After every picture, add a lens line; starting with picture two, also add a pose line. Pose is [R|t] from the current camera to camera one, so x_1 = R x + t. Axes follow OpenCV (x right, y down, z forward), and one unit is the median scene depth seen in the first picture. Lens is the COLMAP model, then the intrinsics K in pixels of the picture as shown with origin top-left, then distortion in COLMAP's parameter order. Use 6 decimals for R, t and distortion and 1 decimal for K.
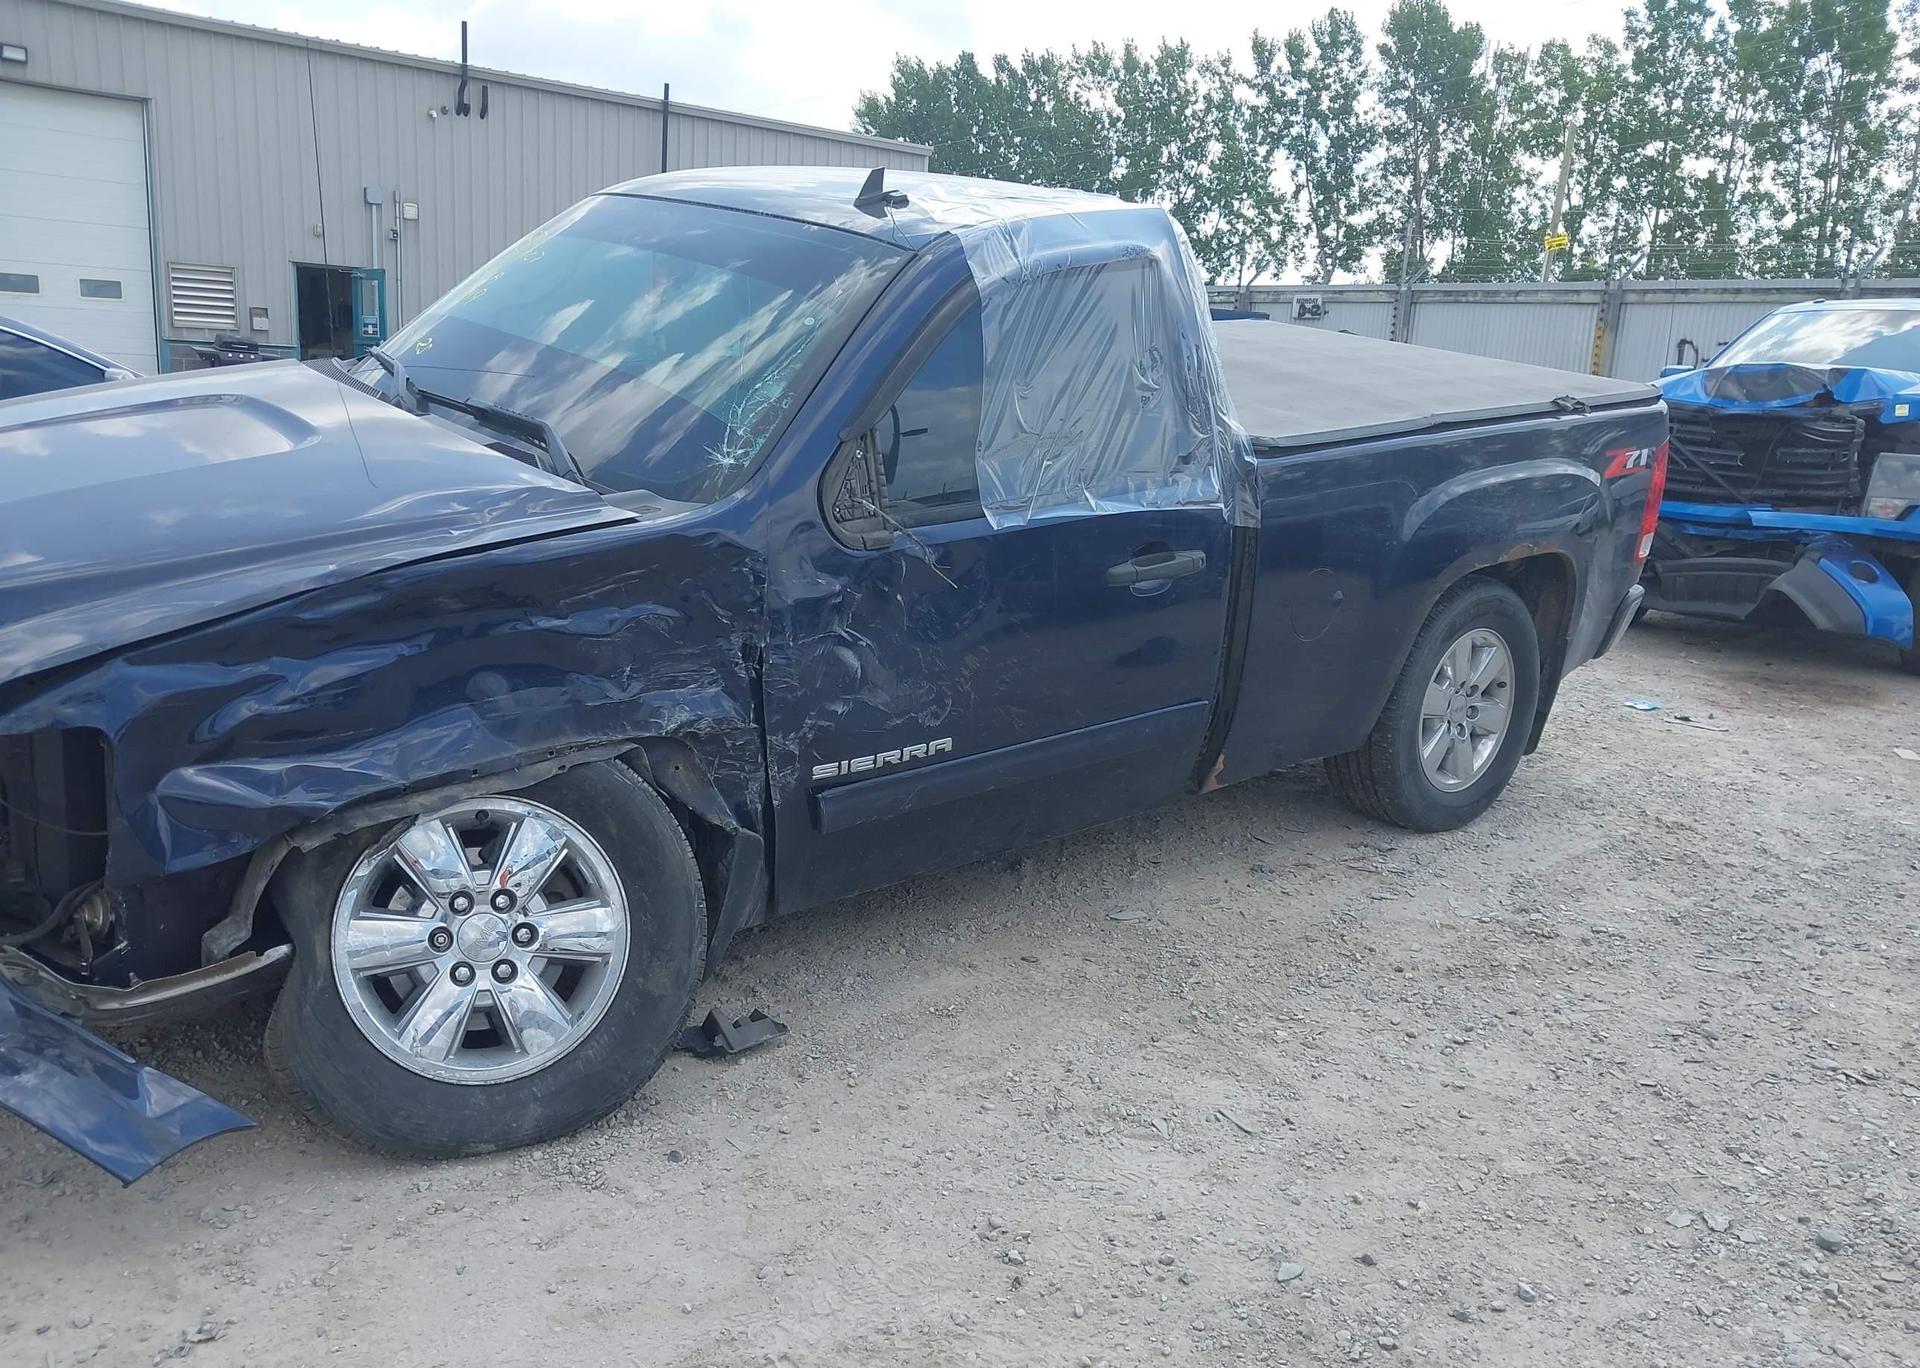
lens RADIAL K [[1542.0, 0, 955.5], [0, 1542.0, 696.5], [0, 0, 1]] dist [0.009372, 0.001647]
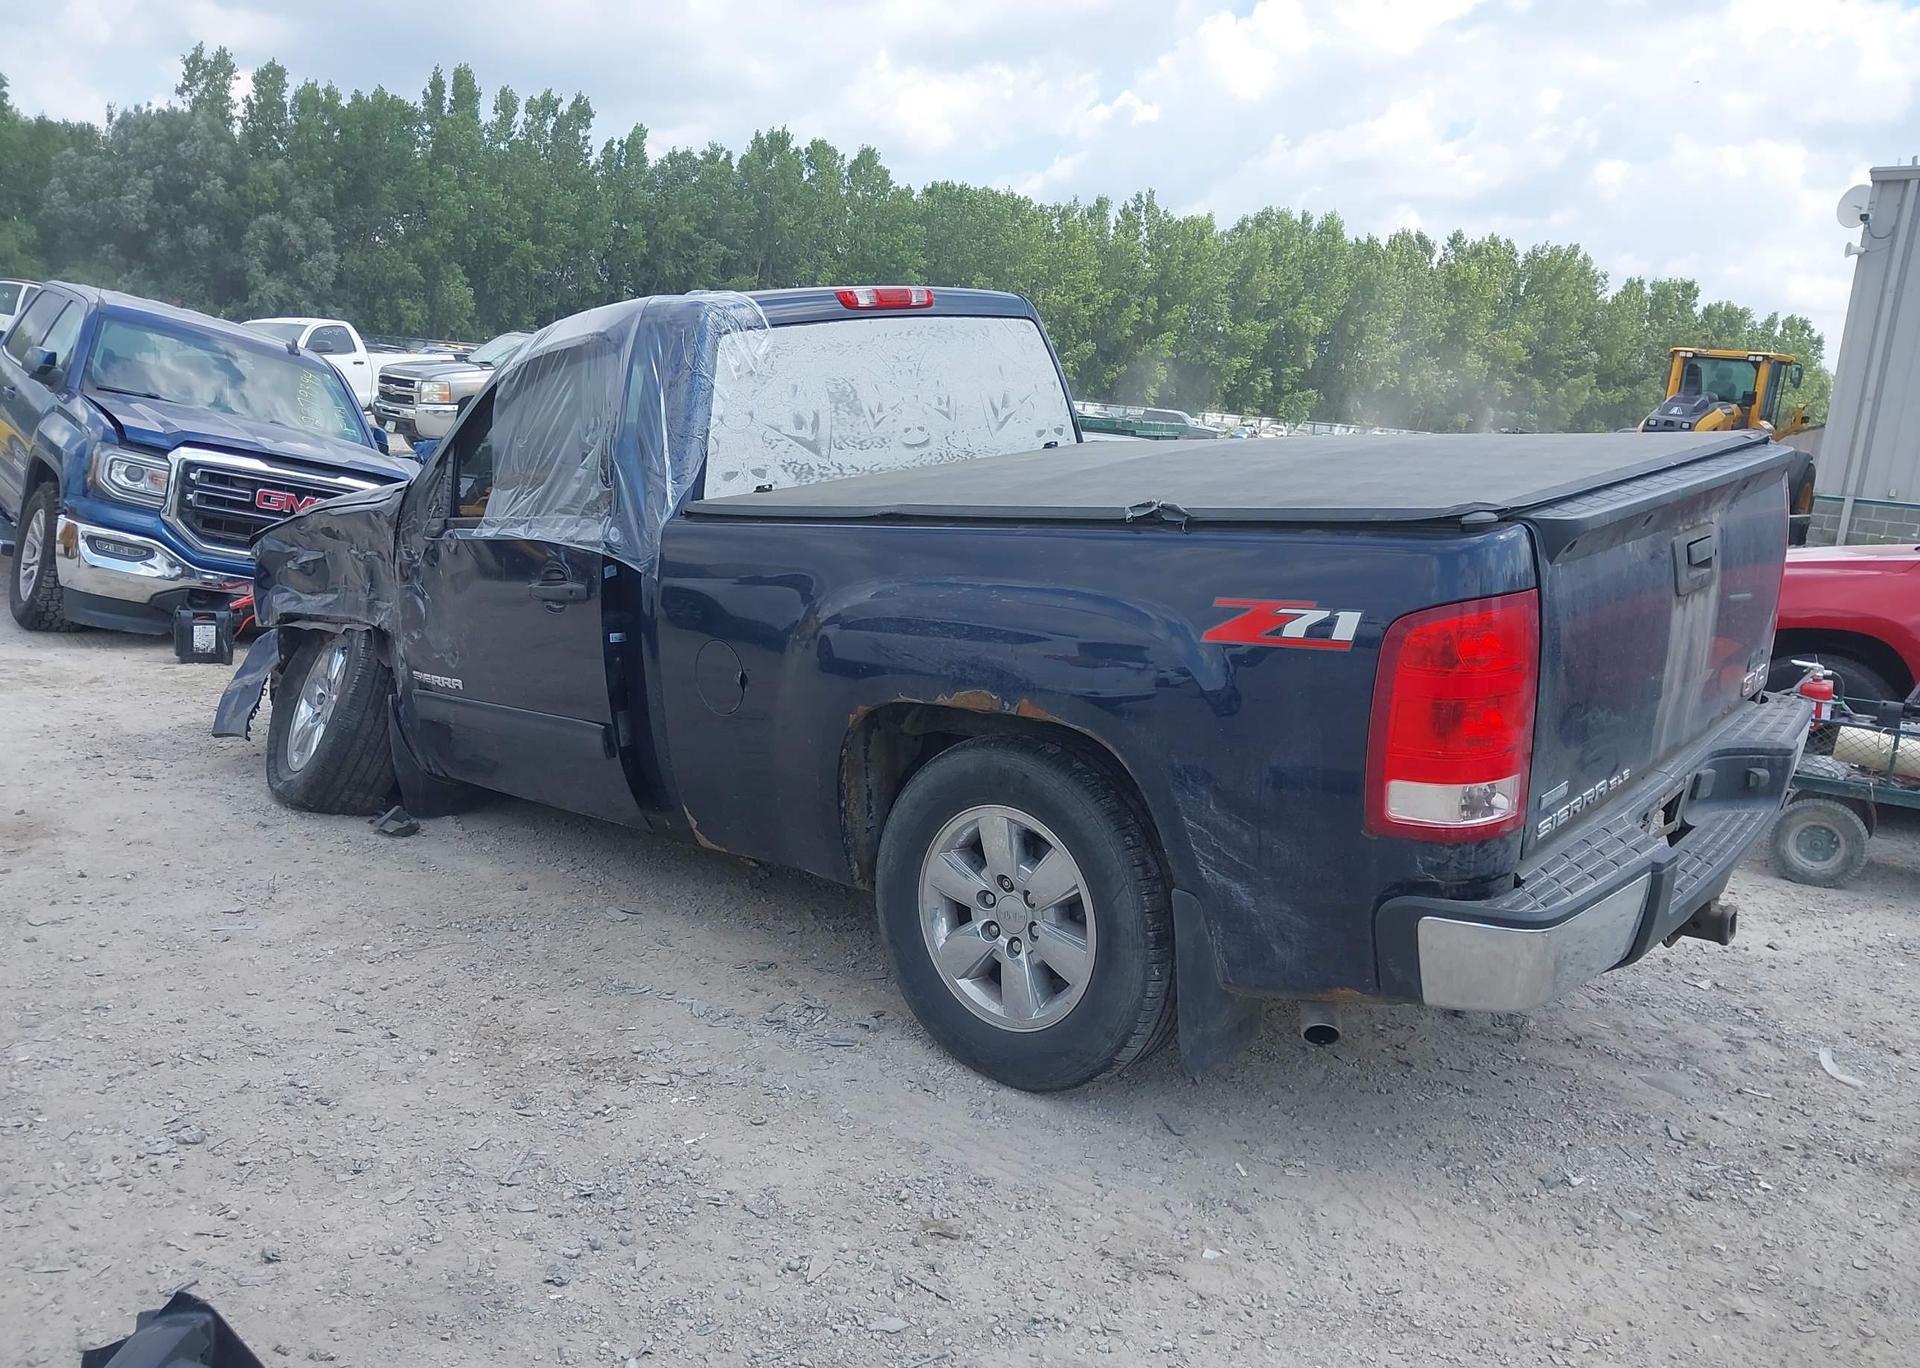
lens RADIAL K [[1542.0, 0, 955.5], [0, 1542.0, 696.5], [0, 0, 1]] dist [0.009372, 0.001647]
pose [[0.148924, 0.142979, -0.978457, 1.476666], [-0.270581, 0.957619, 0.098750, -0.225304], [0.951108, 0.250046, 0.181300, 1.182407]]
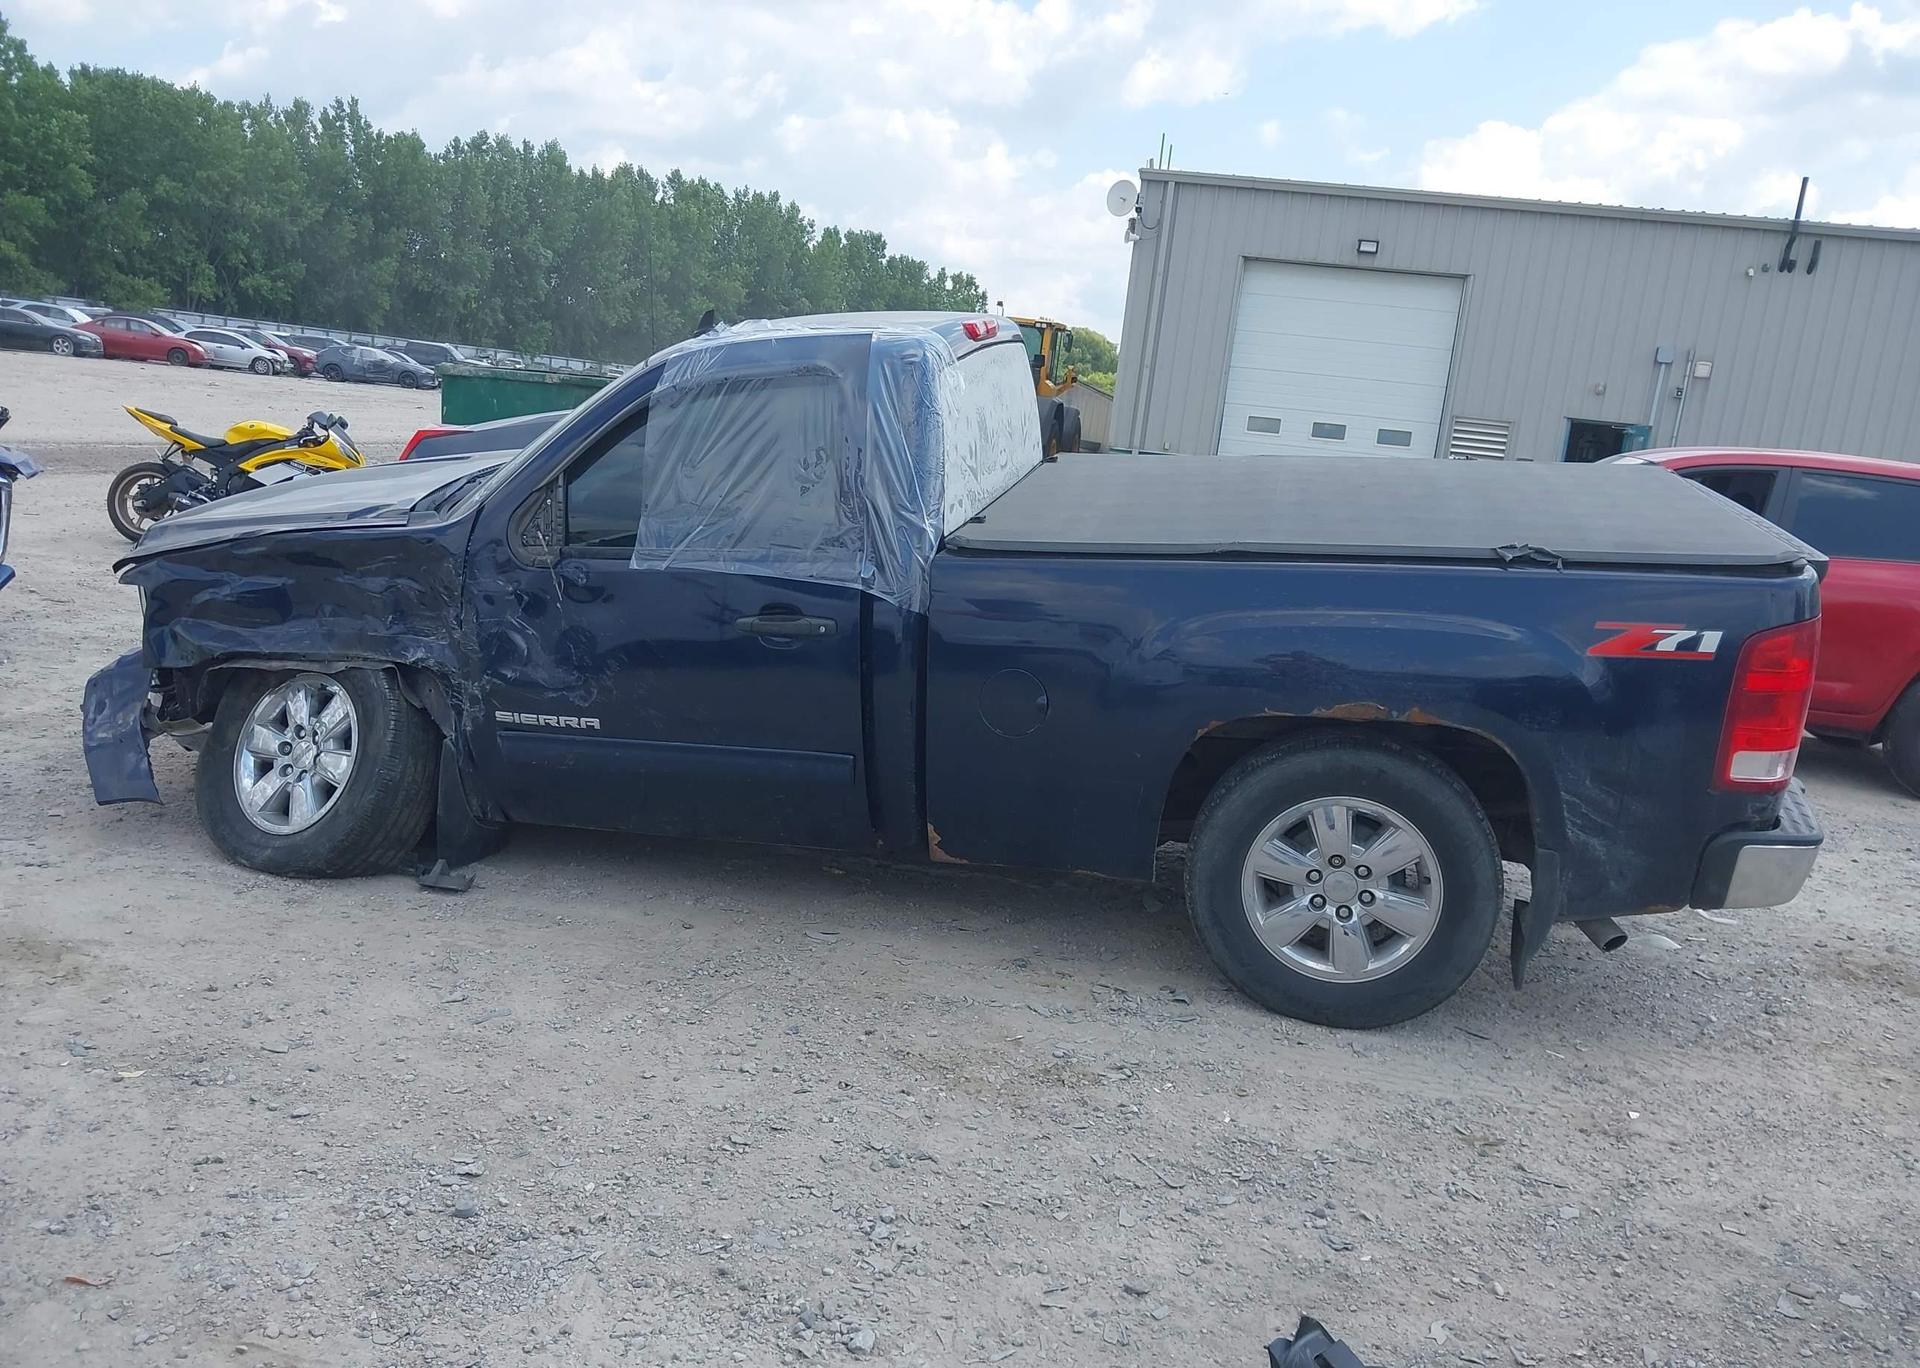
lens RADIAL K [[1569.3, 0, 954.1], [0, 1569.3, 707.2], [0, 0, 1]] dist [-0.024291, 0.014112]
pose [[0.605069, 0.157750, -0.780389, 1.252307], [-0.232358, 0.972492, 0.016425, -0.078247], [0.761513, 0.171391, 0.625079, 0.386280]]
